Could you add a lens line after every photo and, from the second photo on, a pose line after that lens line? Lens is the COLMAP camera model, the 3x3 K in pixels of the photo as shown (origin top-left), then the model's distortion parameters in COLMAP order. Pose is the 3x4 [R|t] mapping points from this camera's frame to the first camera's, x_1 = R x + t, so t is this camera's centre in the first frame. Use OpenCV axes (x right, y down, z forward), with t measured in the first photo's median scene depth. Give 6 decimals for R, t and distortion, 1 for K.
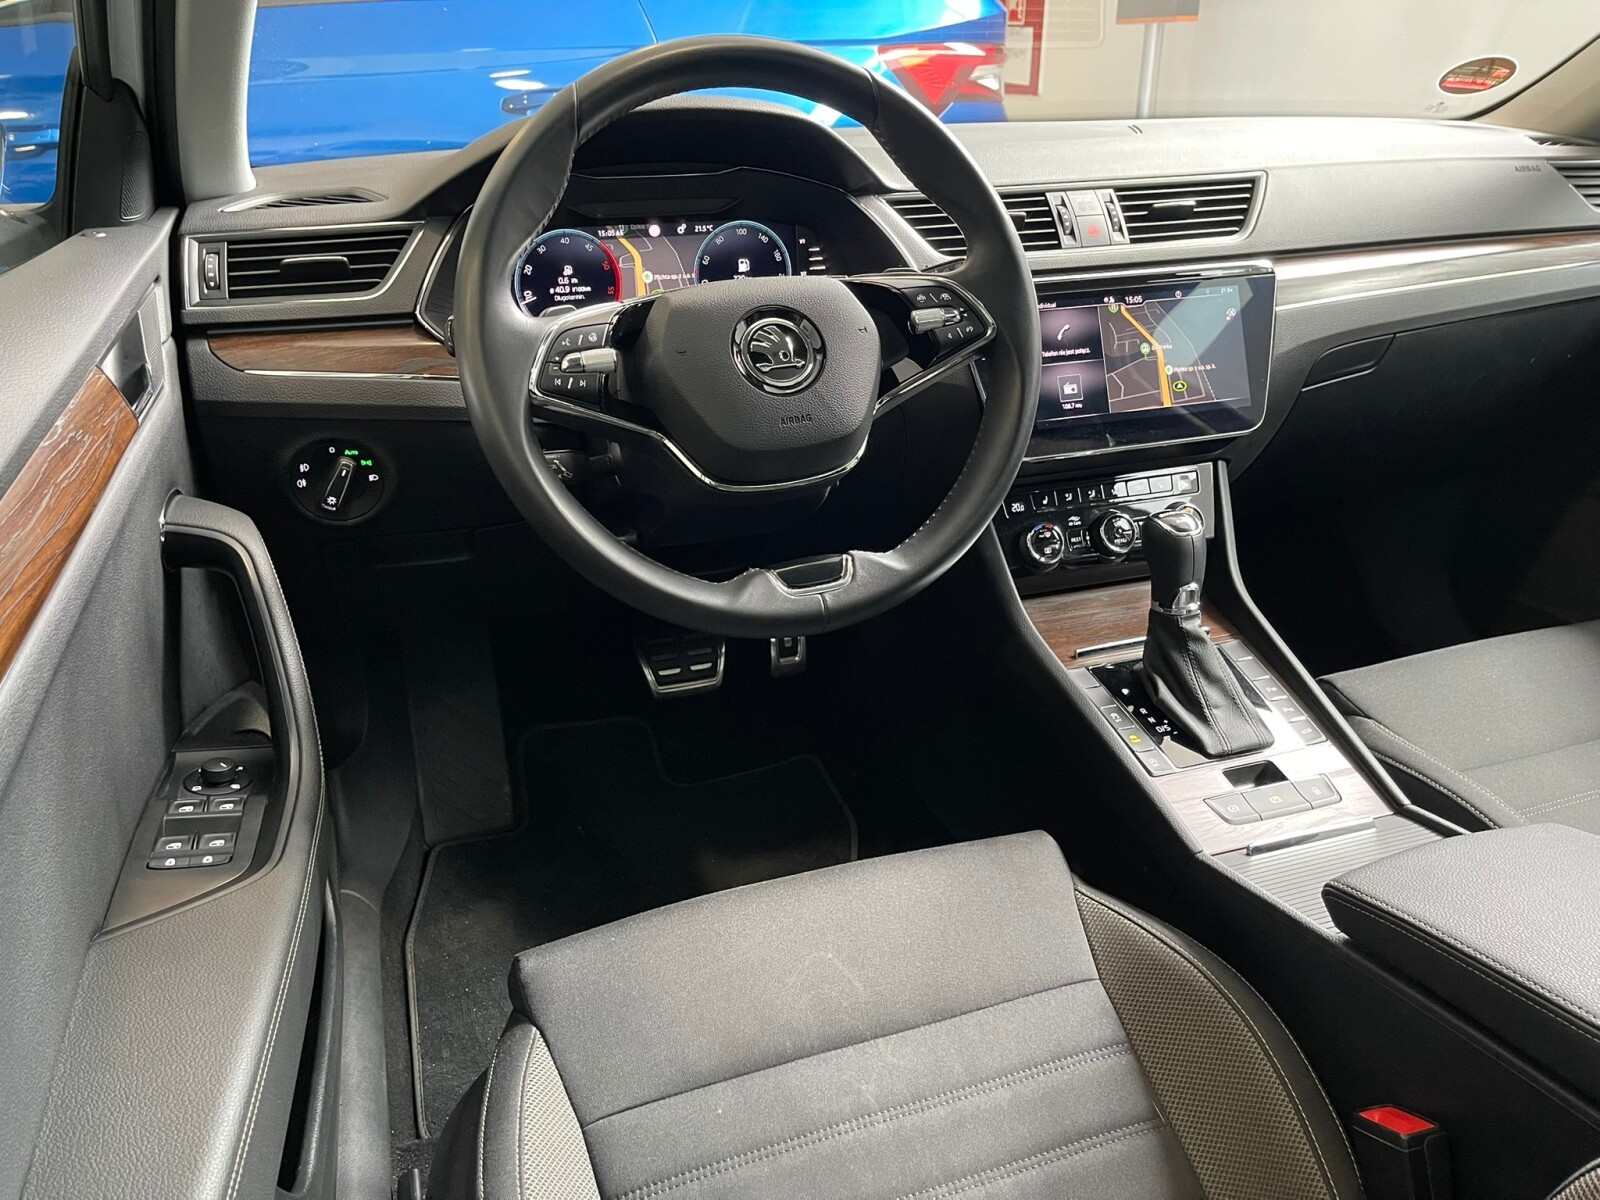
lens RADIAL K [[1217.7, 0, 799.6], [0, 1217.7, 594.0], [0, 0, 1]] dist [0.062084, -0.088250]
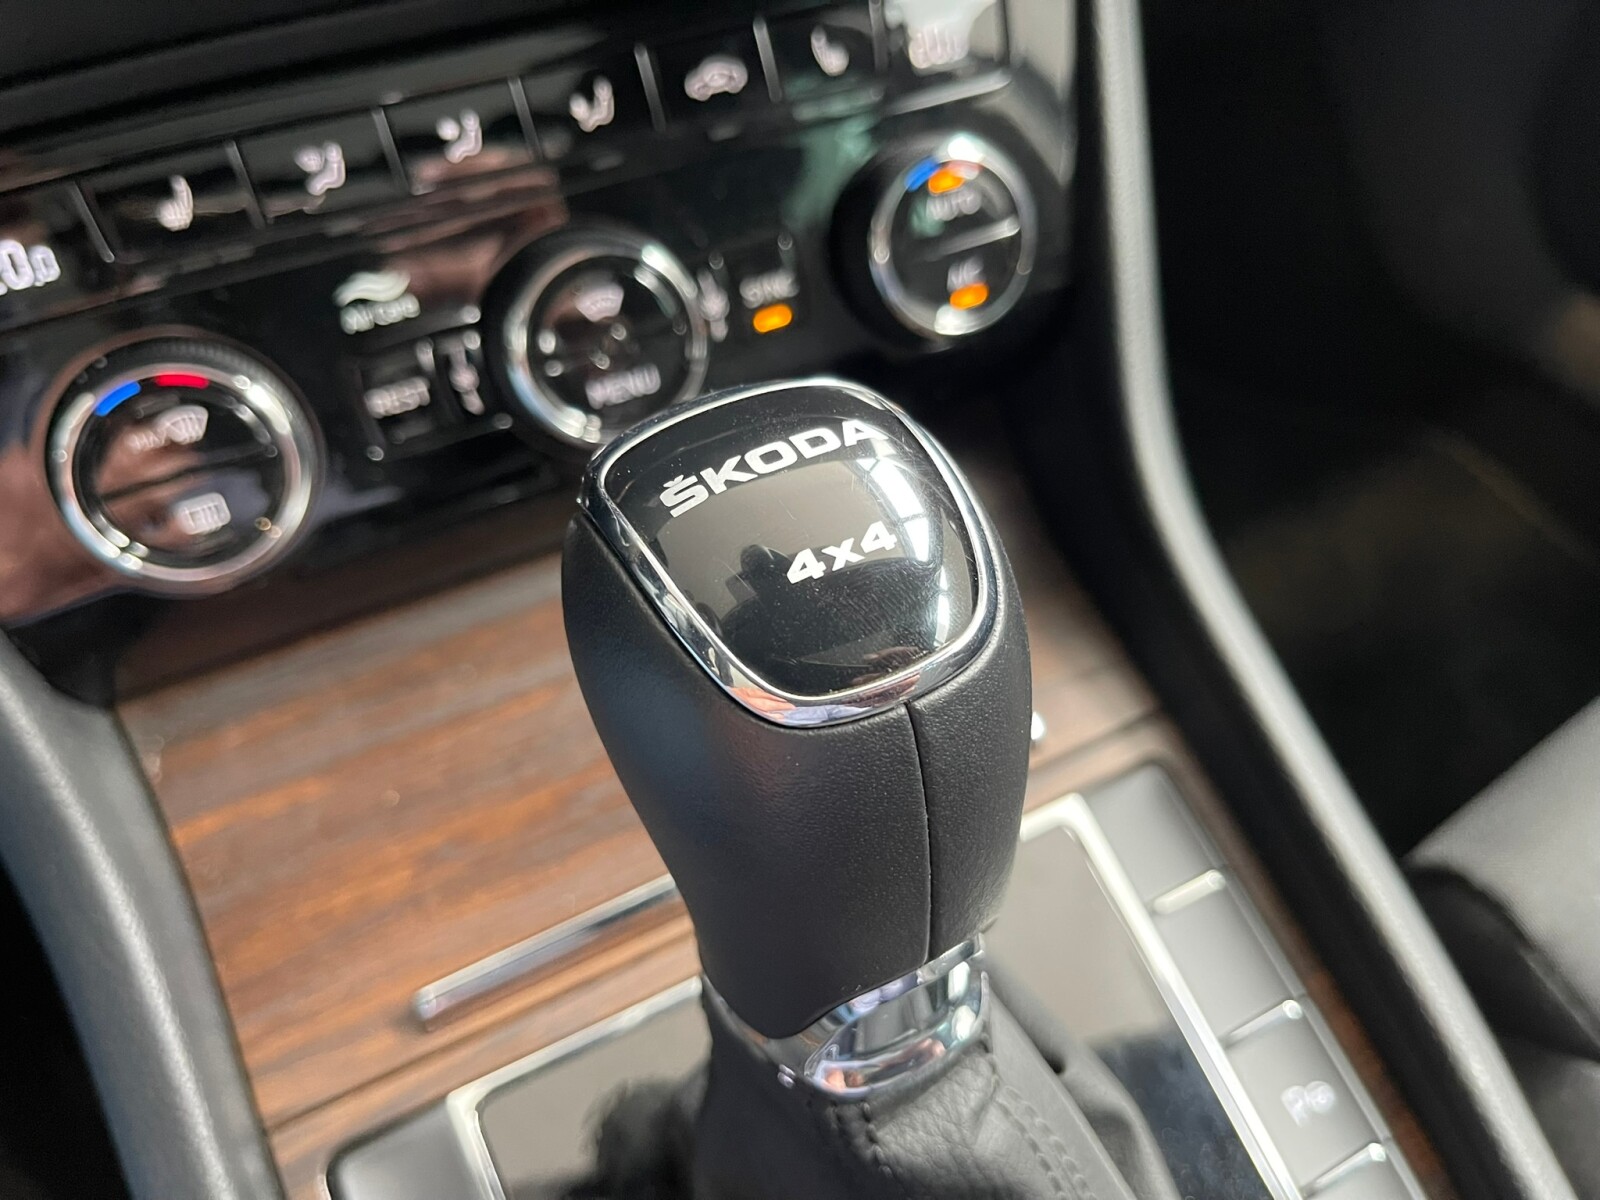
lens RADIAL K [[1217.7, 0, 799.6], [0, 1217.7, 594.0], [0, 0, 1]] dist [0.062084, -0.088250]
pose [[0.986065, -0.109343, 0.125381, 0.279717], [0.051791, 0.917977, 0.393238, -0.096293], [-0.158095, -0.381265, 0.910848, 0.848603]]
